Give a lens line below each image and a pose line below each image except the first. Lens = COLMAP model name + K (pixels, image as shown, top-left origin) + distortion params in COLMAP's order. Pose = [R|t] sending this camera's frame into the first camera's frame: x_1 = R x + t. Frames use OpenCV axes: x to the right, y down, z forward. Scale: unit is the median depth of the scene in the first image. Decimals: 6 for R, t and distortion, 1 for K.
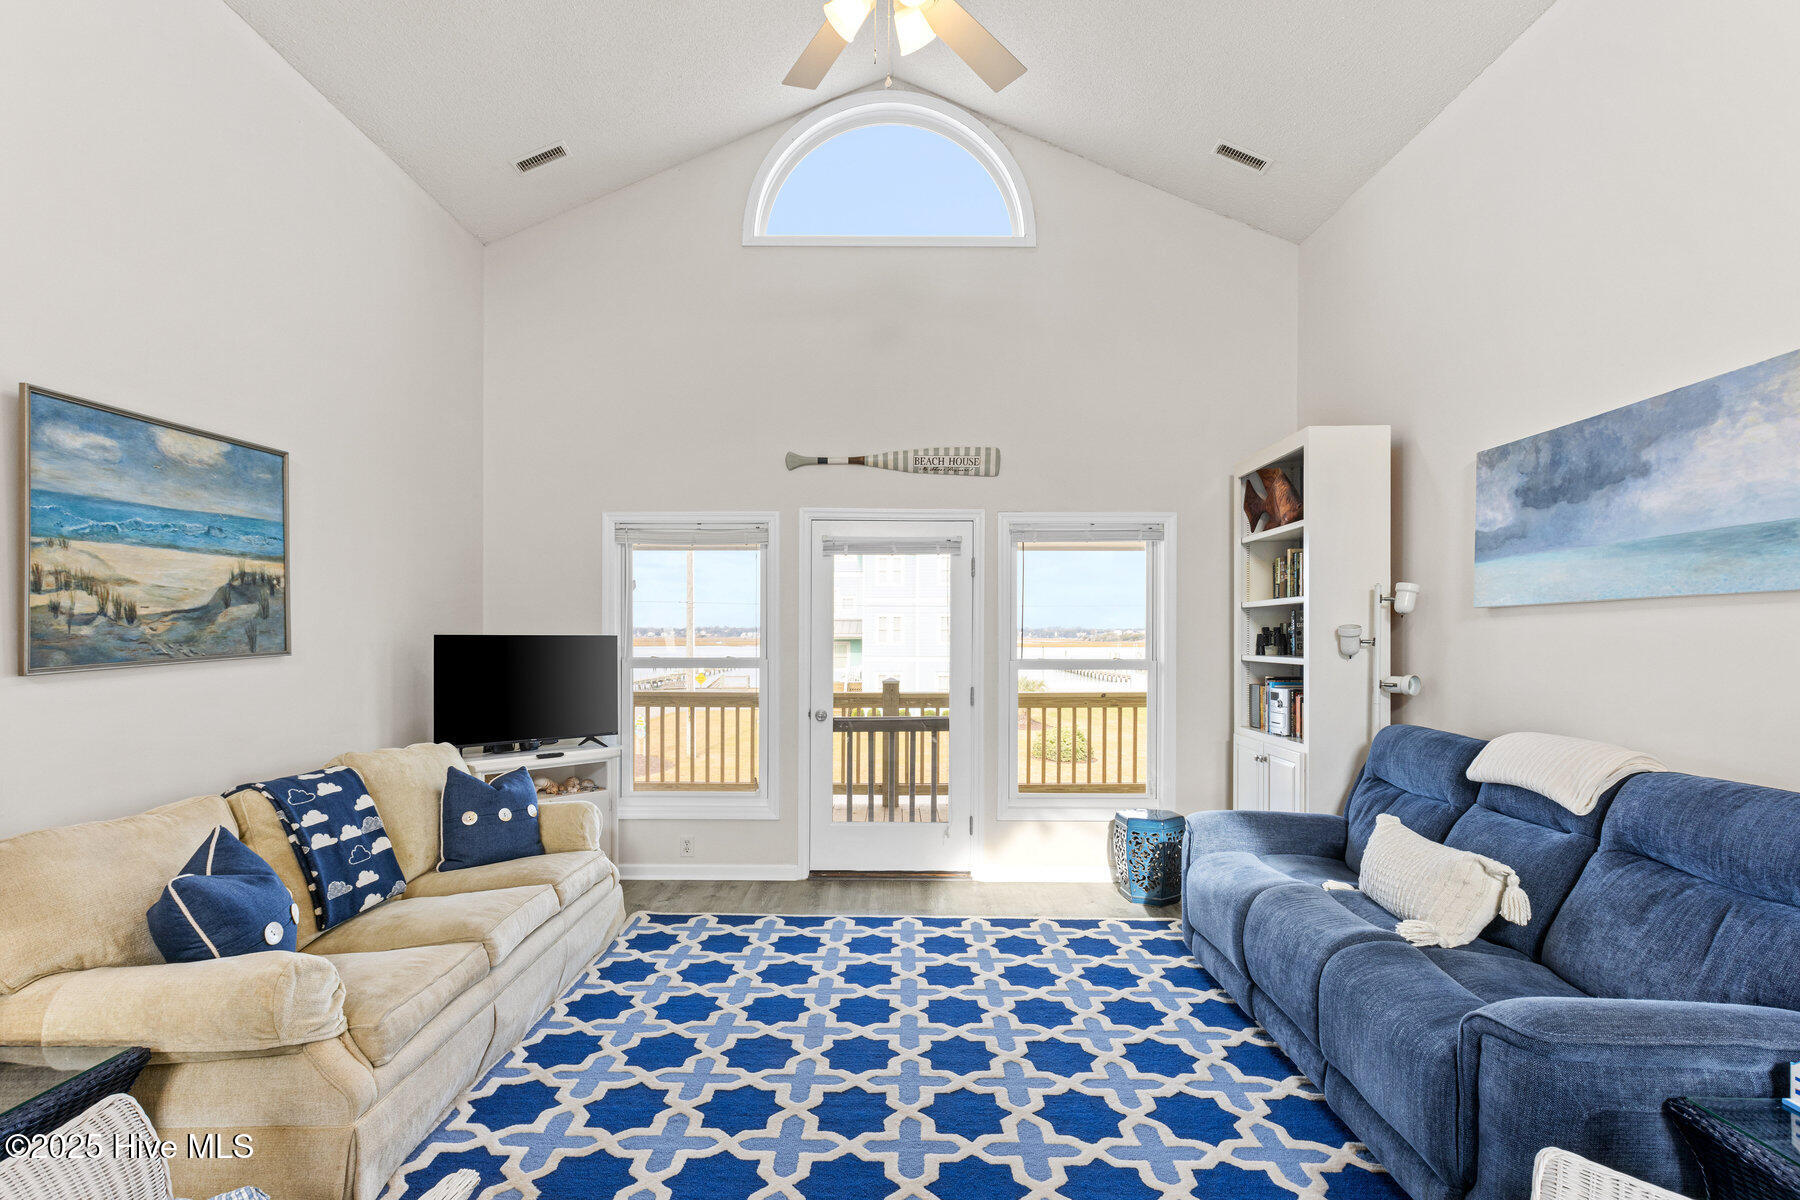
lens RADIAL K [[895.1, 0, 897.2], [0, 895.1, 638.9], [0, 0, 1]] dist [0.000883, 0.000301]
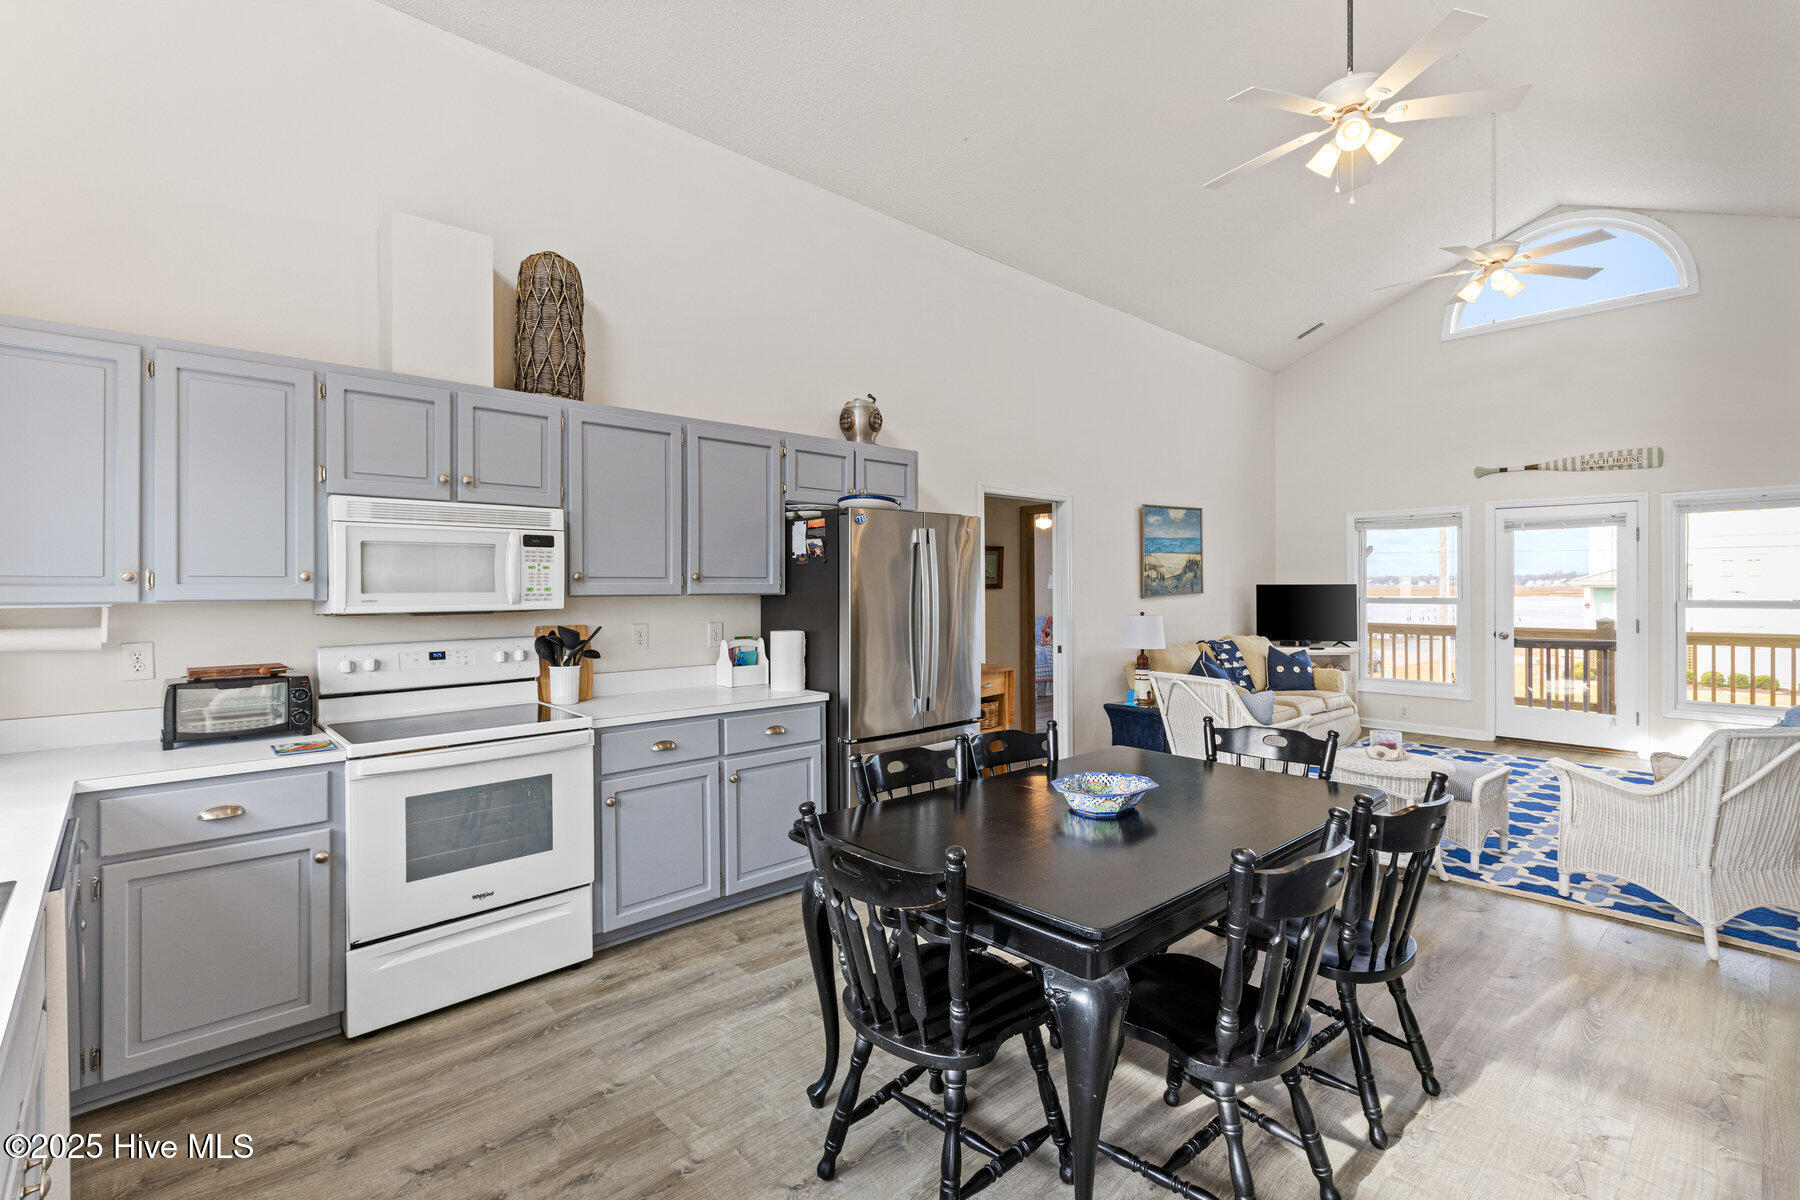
lens RADIAL K [[822.8, 0, 874.2], [0, 822.8, 587.7], [0, 0, 1]] dist [0.001741, 0.000180]
pose [[0.670219, -0.004057, -0.742152, 0.263860], [0.001921, 0.999991, -0.003732, 0.007010], [0.742161, 0.001075, 0.670221, -0.818294]]
